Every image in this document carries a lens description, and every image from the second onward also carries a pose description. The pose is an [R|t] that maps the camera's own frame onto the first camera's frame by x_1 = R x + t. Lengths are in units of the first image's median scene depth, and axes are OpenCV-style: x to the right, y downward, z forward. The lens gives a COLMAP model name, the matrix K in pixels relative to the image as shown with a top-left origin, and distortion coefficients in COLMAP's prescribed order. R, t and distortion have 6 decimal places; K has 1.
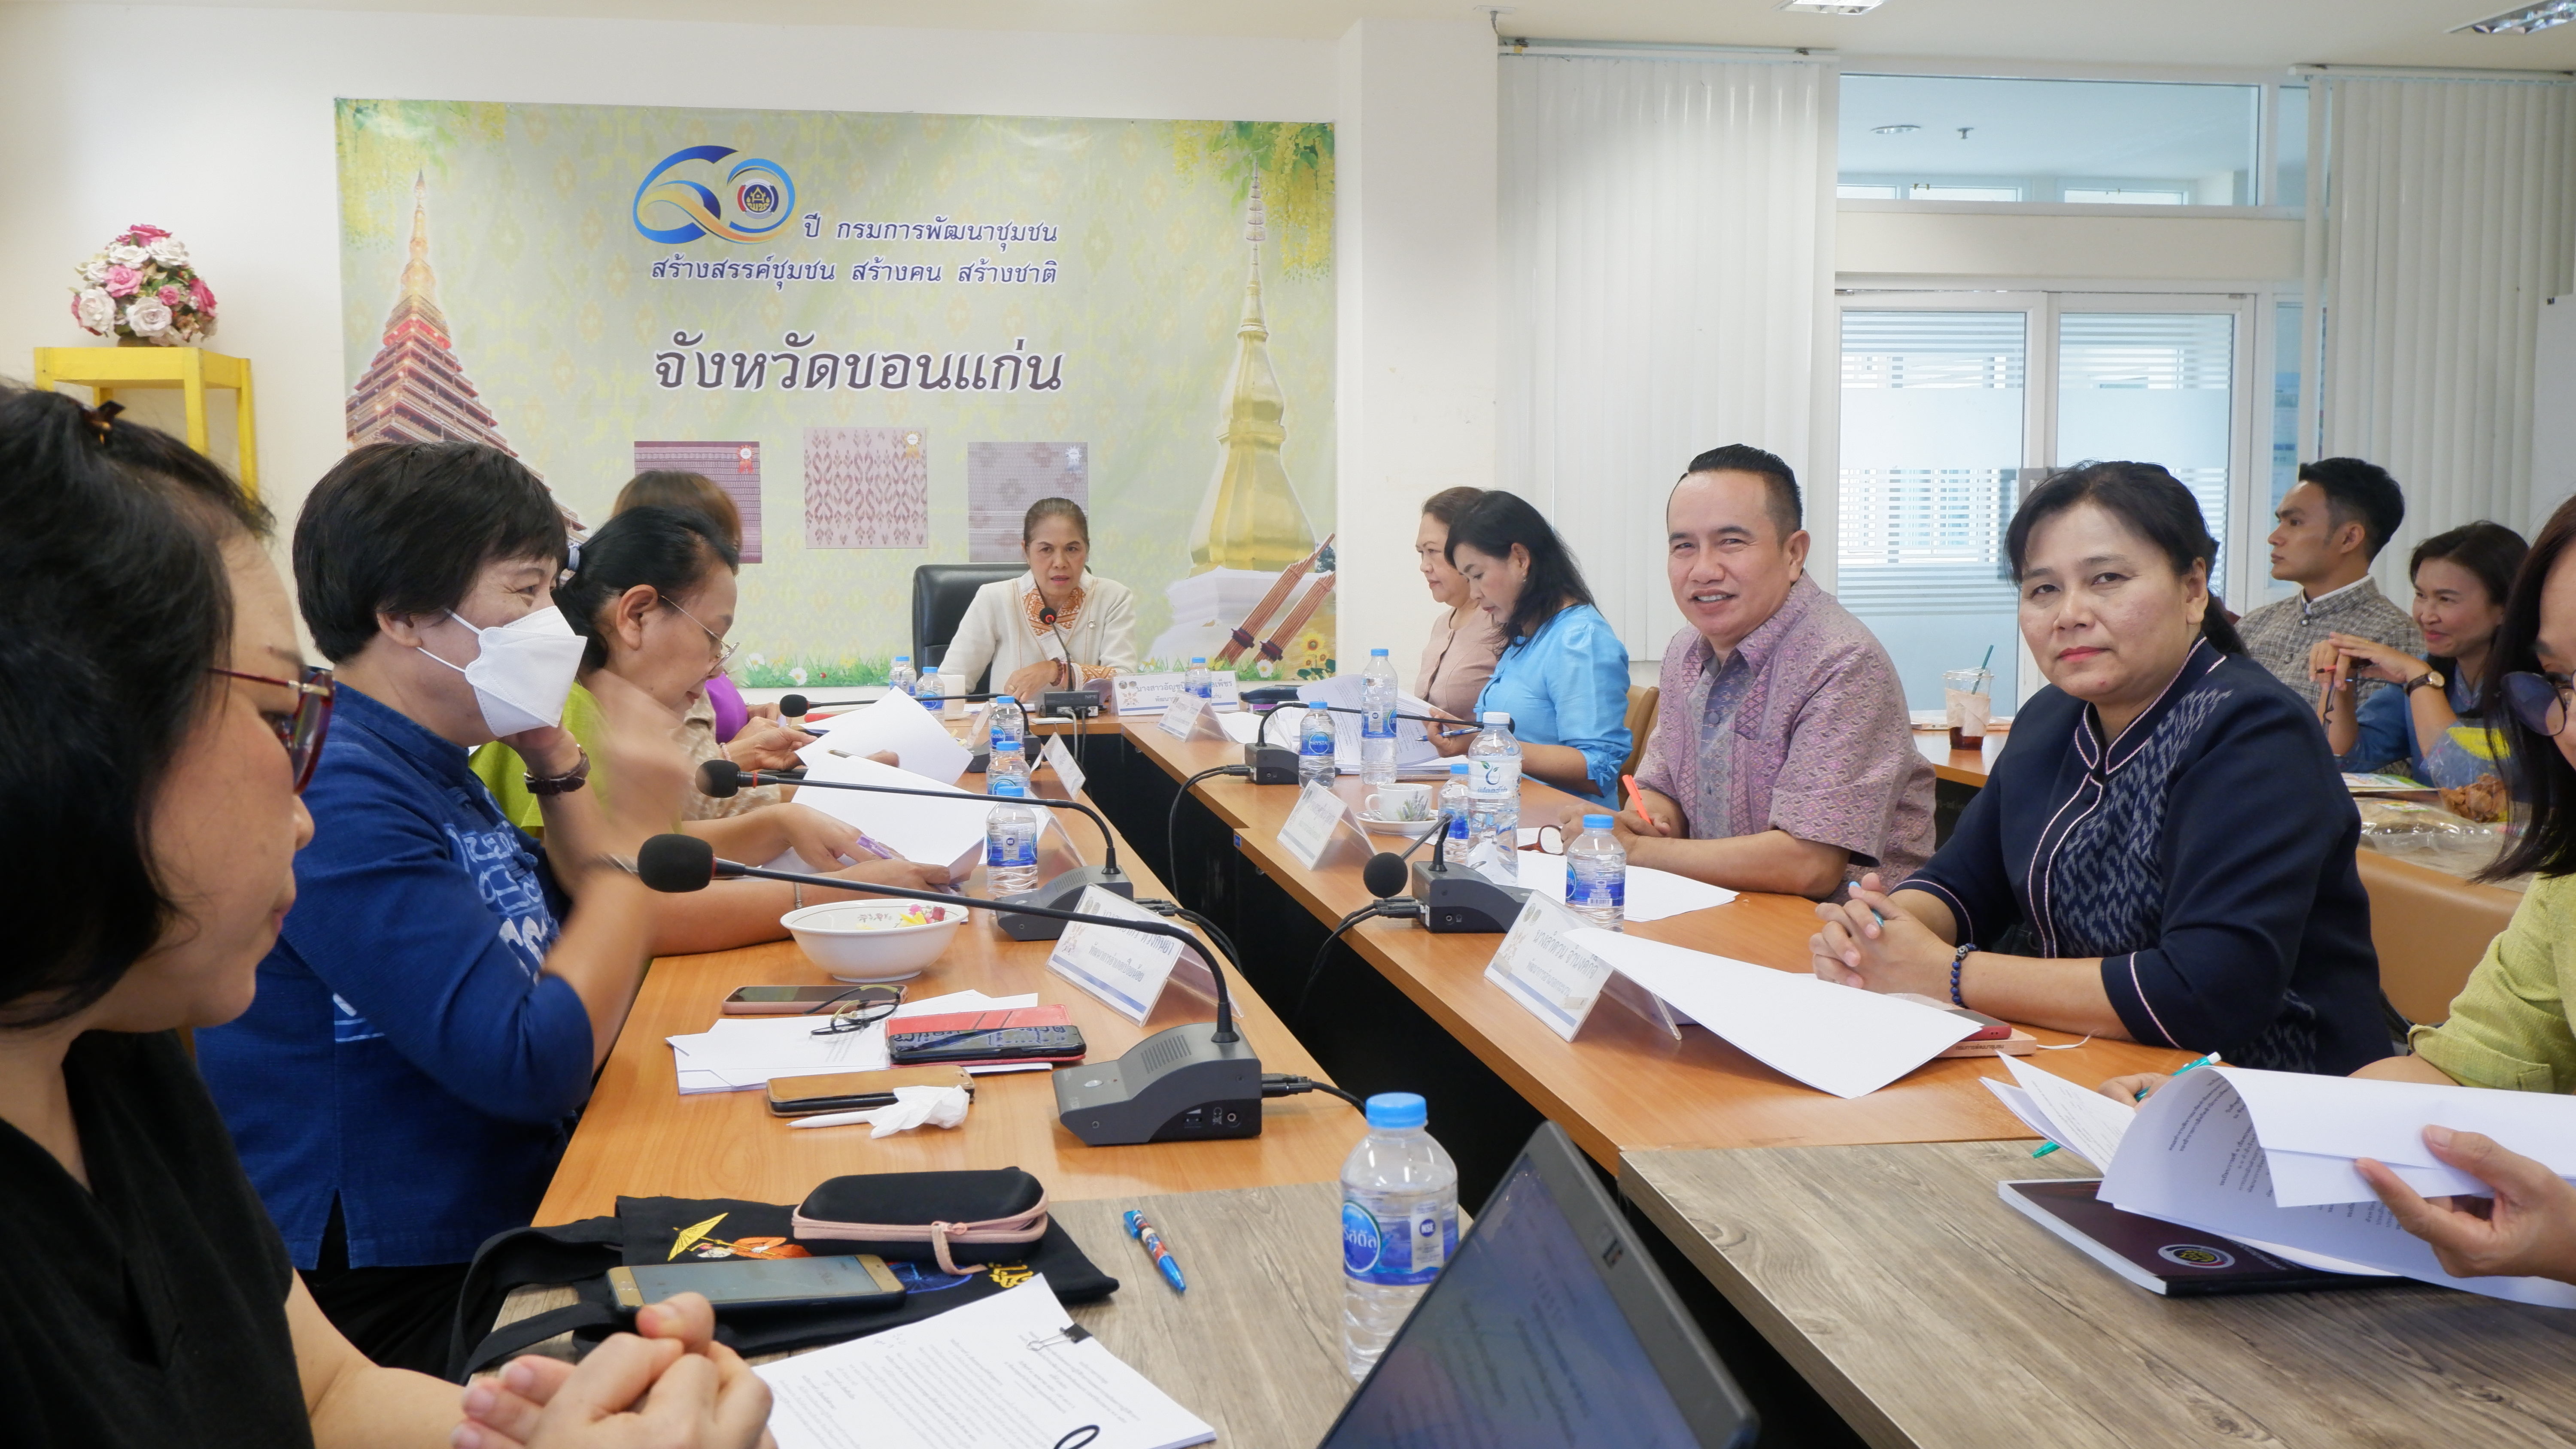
lens RADIAL K [[2268.7, 0, 1280.3], [0, 2268.7, 721.1], [0, 0, 1]] dist [-0.001359, 0.005750]
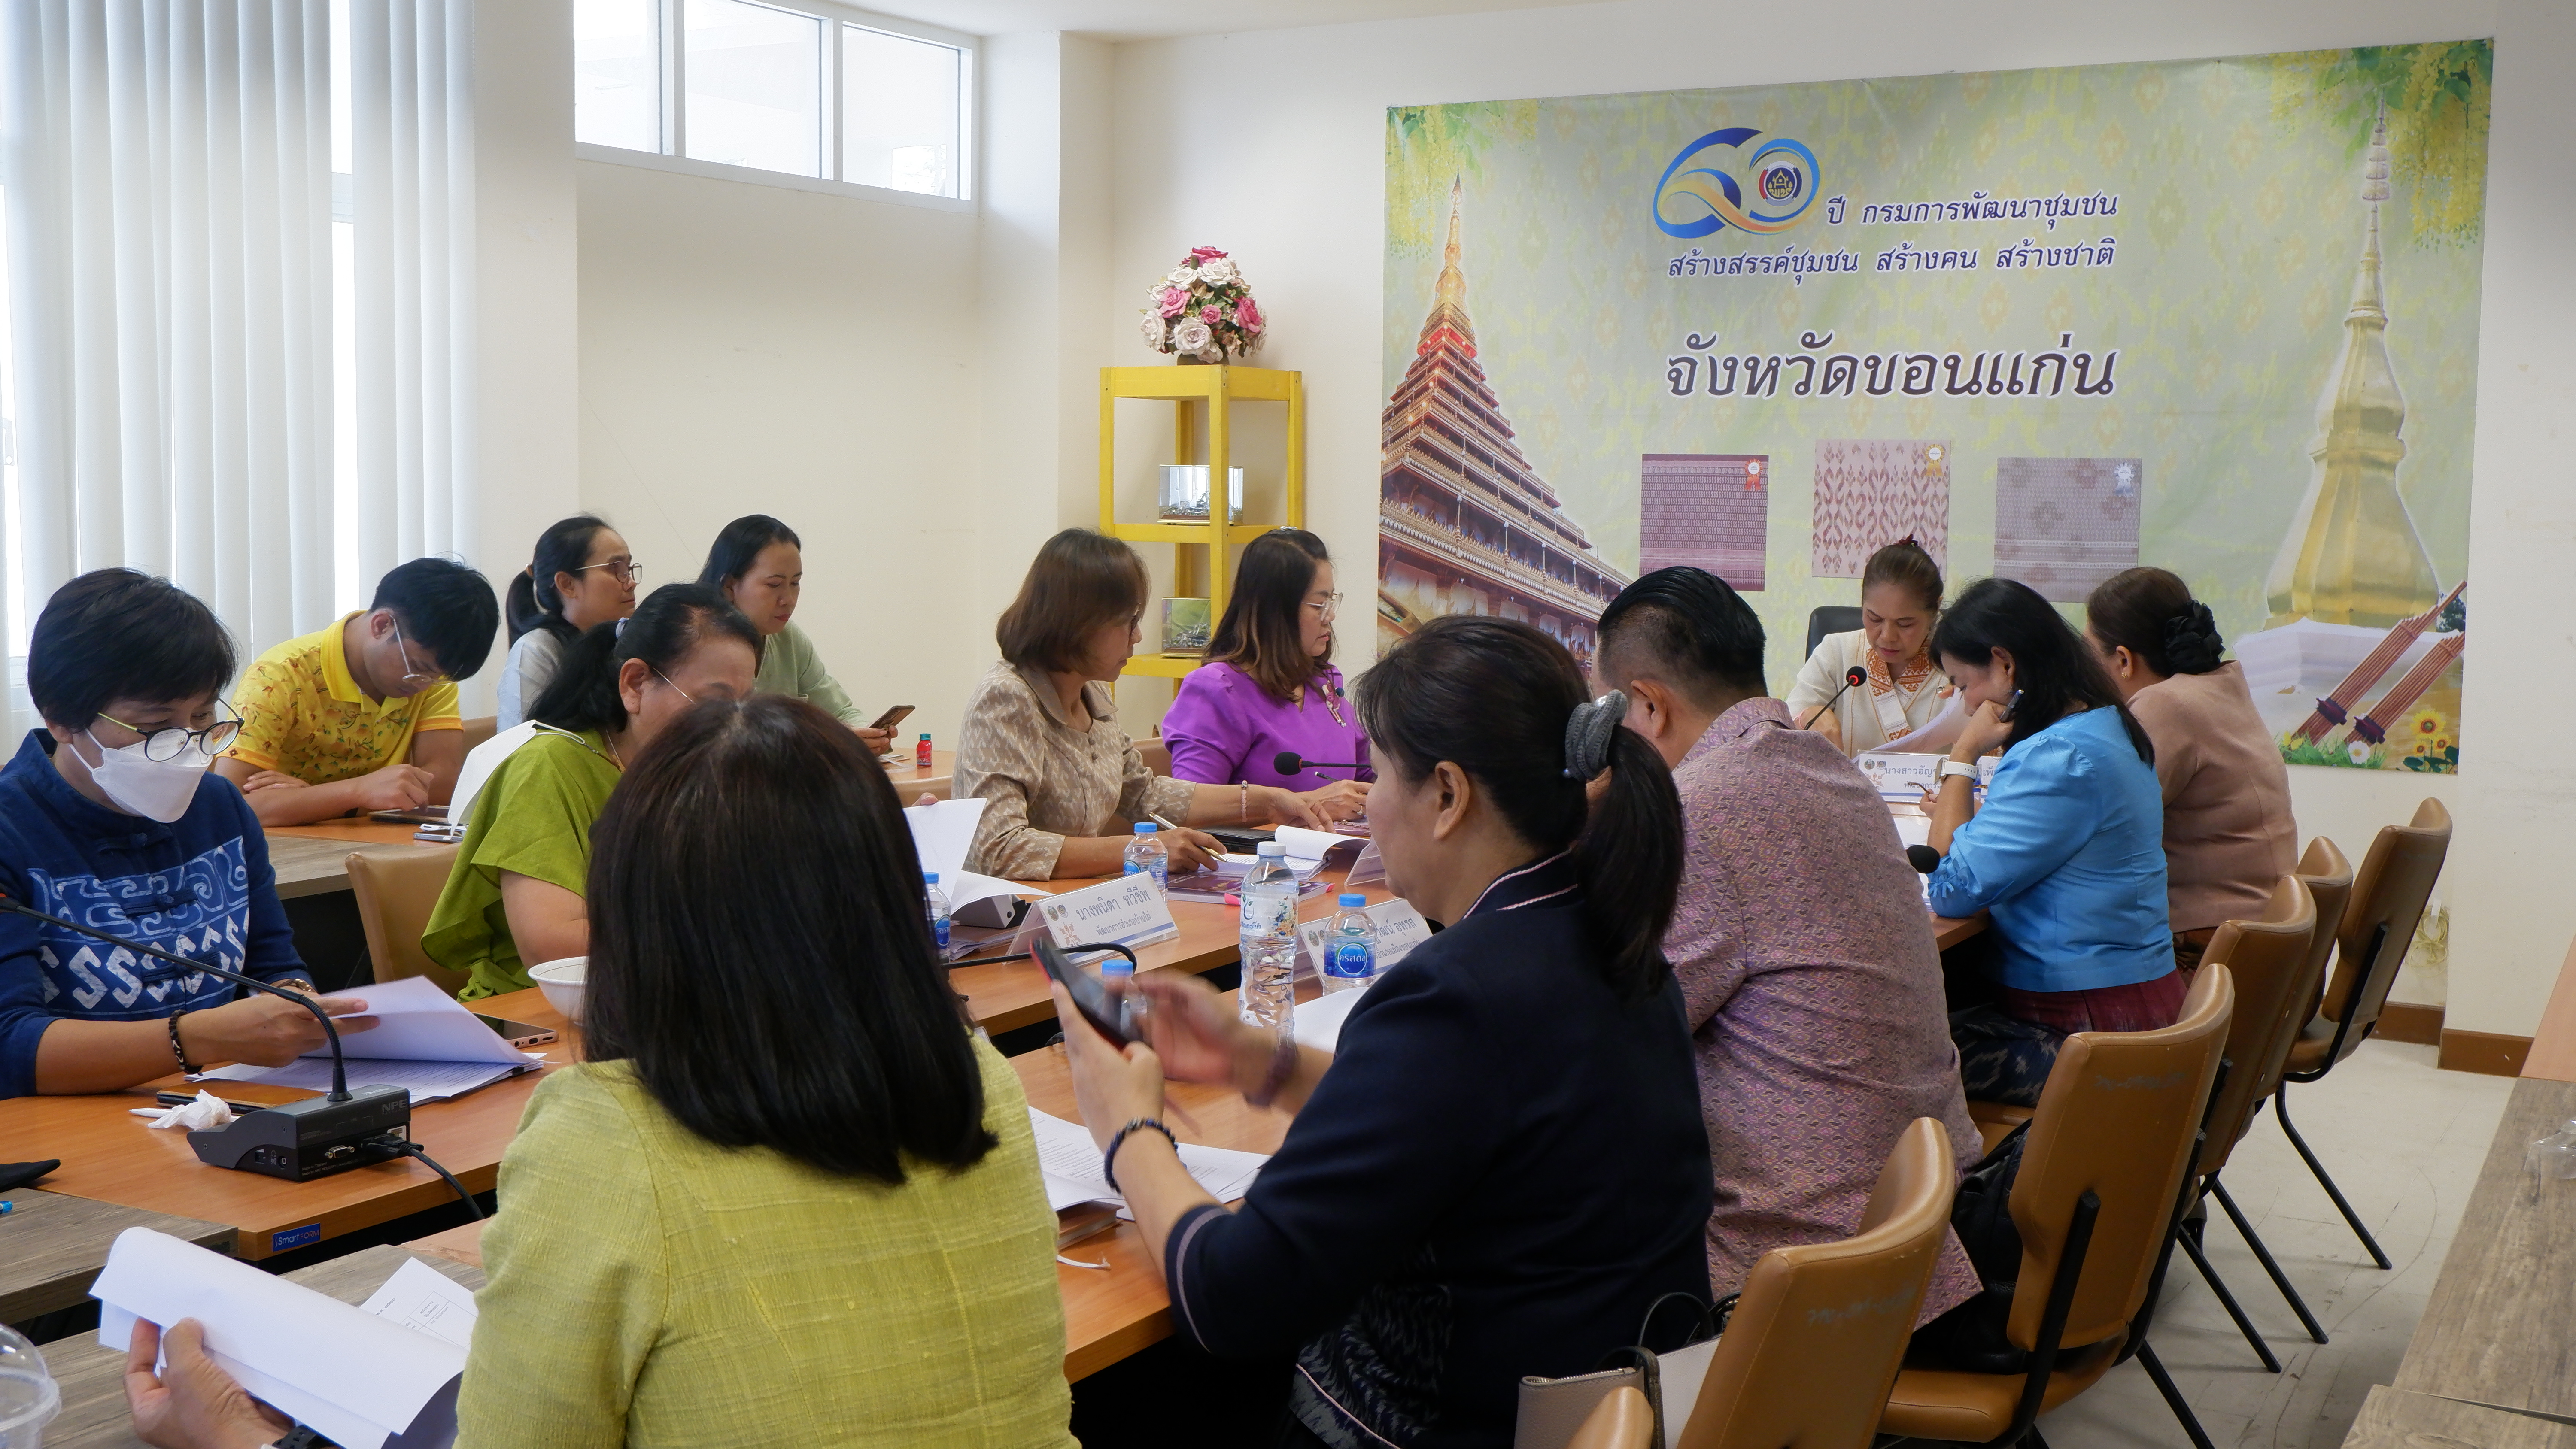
lens RADIAL K [[2725.9, 0, 1295.1], [0, 2725.9, 723.4], [0, 0, 1]] dist [0.007305, 0.000000]
pose [[0.772947, 0.072492, -0.630316, 0.308691], [-0.072696, 0.997028, 0.025521, -0.031514], [0.630293, 0.026095, 0.775919, 0.051826]]
